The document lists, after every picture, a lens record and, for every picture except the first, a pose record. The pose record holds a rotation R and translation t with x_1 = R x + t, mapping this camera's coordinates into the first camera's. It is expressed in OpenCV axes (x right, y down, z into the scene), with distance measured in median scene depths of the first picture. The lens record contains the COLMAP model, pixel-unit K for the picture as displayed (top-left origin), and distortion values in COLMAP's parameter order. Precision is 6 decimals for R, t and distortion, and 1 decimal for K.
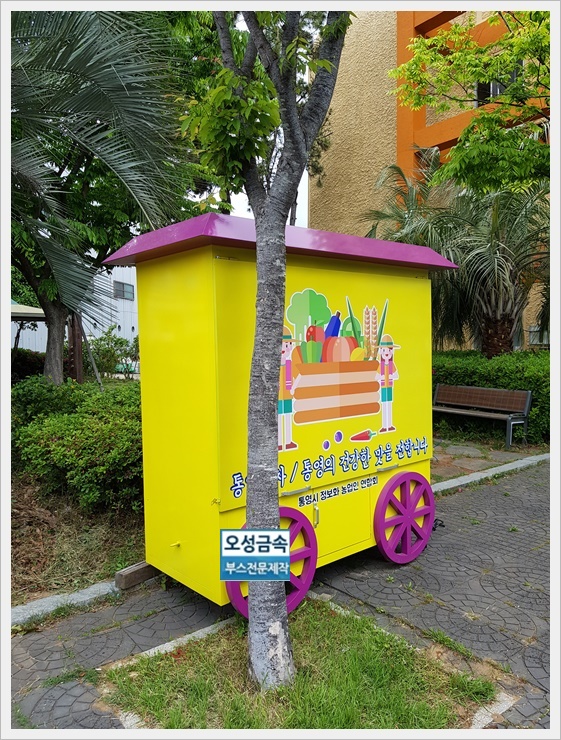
lens RADIAL K [[571.8, 0, 283.1], [0, 571.8, 370.1], [0, 0, 1]] dist [0.002579, -0.015557]
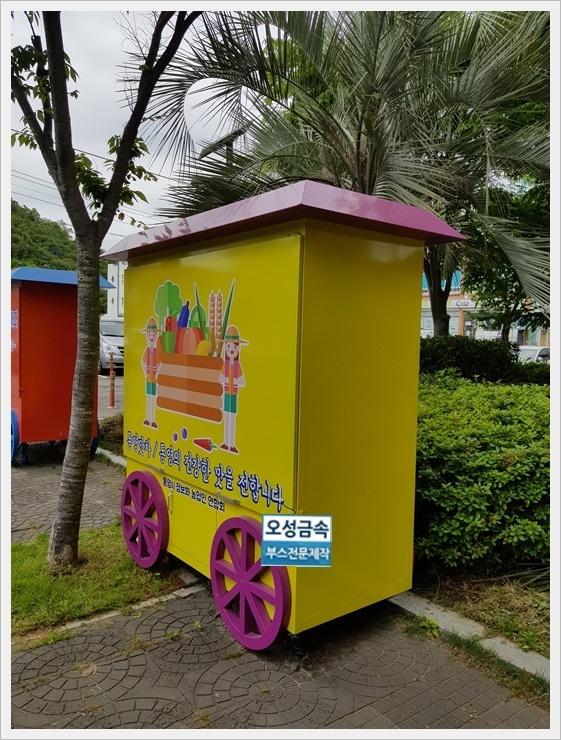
lens RADIAL K [[571.8, 0, 279.0], [0, 571.8, 369.1], [0, 0, 1]] dist [0.002579, -0.015557]
pose [[-0.048046, 0.073111, -0.996166, 0.999479], [-0.069779, 0.994635, 0.076364, -0.070618], [0.996405, 0.073180, -0.042687, 1.160700]]
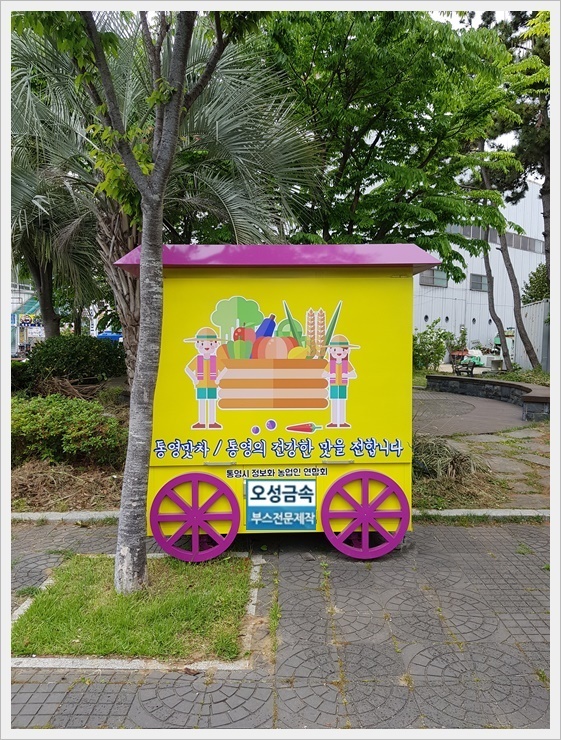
lens RADIAL K [[571.8, 0, 277.7], [0, 571.8, 368.6], [0, 0, 1]] dist [0.002579, -0.015557]
pose [[0.768978, 0.047731, -0.637491, 0.807595], [-0.040624, 0.998842, 0.025784, -0.024105], [0.637984, 0.006070, 0.770026, 0.129011]]
